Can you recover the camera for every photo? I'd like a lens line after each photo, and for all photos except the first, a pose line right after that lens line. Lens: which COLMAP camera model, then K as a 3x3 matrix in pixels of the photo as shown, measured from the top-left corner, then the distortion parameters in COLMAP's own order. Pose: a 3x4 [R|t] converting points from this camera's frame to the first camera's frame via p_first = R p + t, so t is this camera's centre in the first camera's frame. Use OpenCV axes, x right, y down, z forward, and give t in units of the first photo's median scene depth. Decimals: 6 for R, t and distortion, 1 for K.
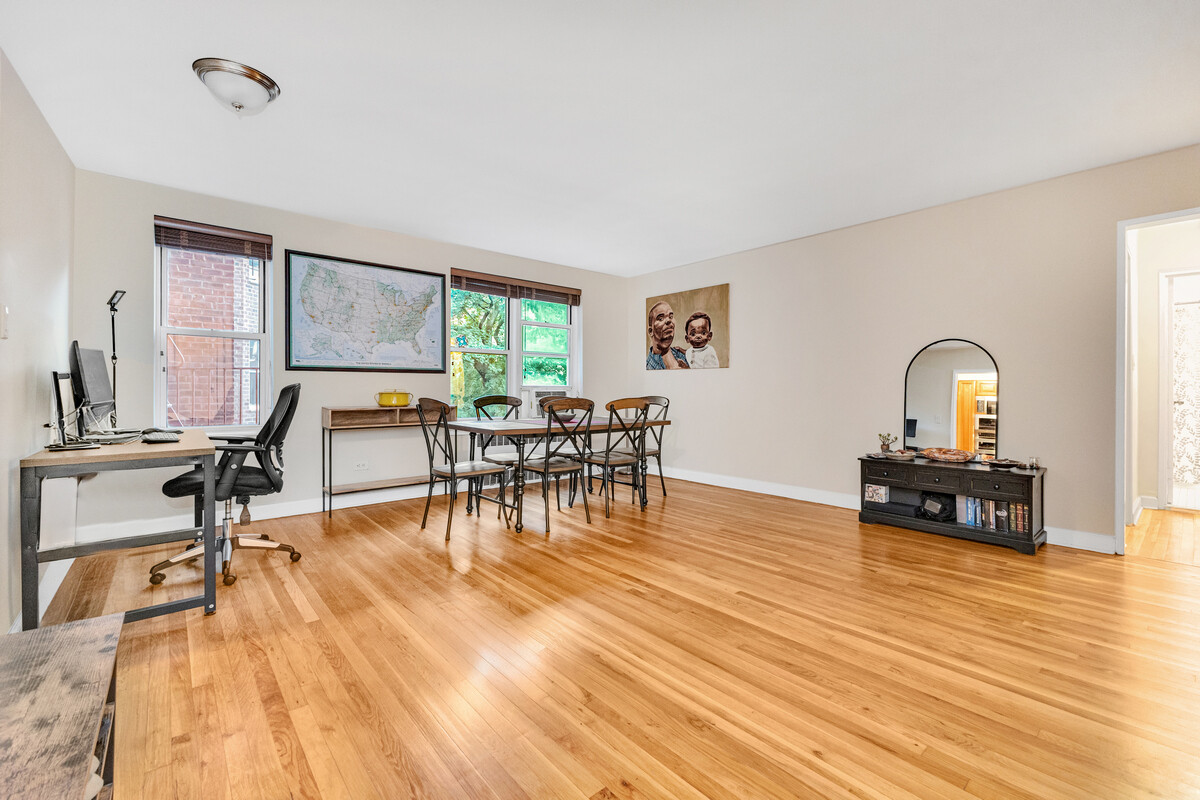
lens RADIAL K [[517.7, 0, 601.9], [0, 517.7, 393.1], [0, 0, 1]] dist [0.001297, 0.000087]
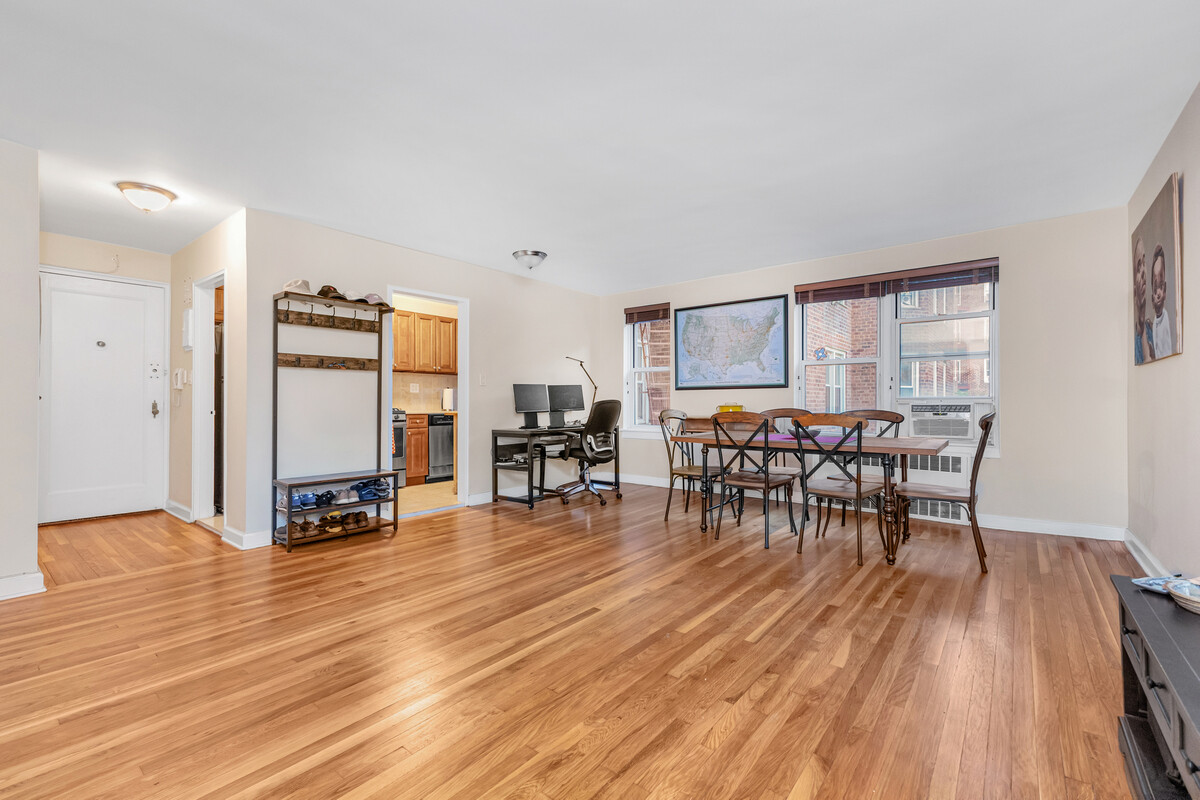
lens RADIAL K [[504.1, 0, 600.0], [0, 504.1, 400.0], [0, 0, 1]] dist [0.000606, 0.000020]
pose [[0.181474, -0.008107, -0.983362, 0.867175], [-0.002353, 0.999960, -0.008678, -0.003839], [0.983393, 0.003888, 0.181448, 0.592196]]
